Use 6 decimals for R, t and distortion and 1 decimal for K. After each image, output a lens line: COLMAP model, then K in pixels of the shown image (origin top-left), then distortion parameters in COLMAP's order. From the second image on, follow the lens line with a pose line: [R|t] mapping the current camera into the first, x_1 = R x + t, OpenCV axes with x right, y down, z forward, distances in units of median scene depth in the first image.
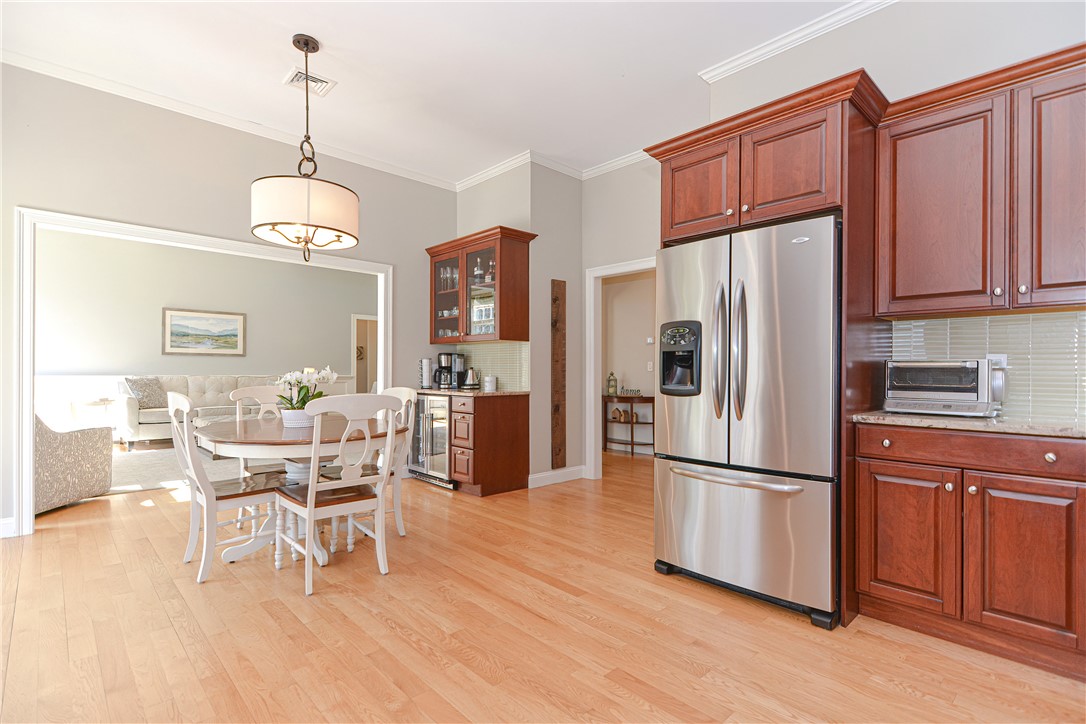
lens RADIAL K [[521.9, 0, 543.8], [0, 521.9, 371.5], [0, 0, 1]] dist [0.011227, -0.003586]
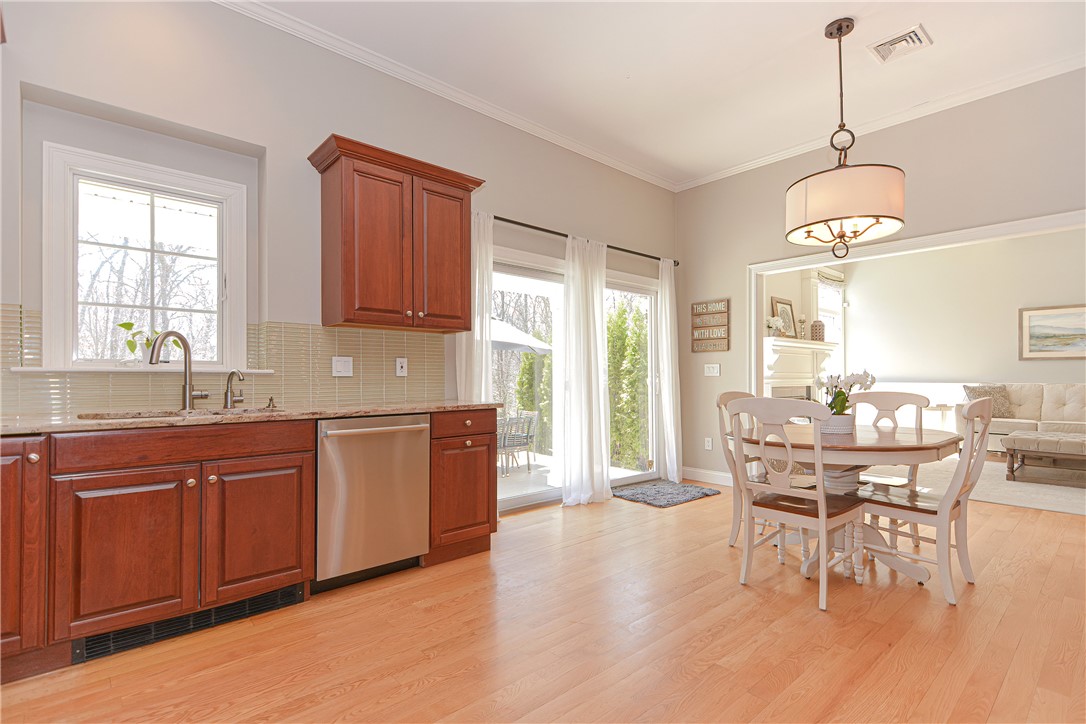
lens RADIAL K [[521.9, 0, 546.6], [0, 521.9, 371.2], [0, 0, 1]] dist [0.011227, -0.003586]
pose [[-0.023360, -0.018206, -0.999561, 0.202627], [-0.002695, 0.999832, -0.018148, 0.004960], [0.999723, 0.002269, -0.023405, 0.201734]]
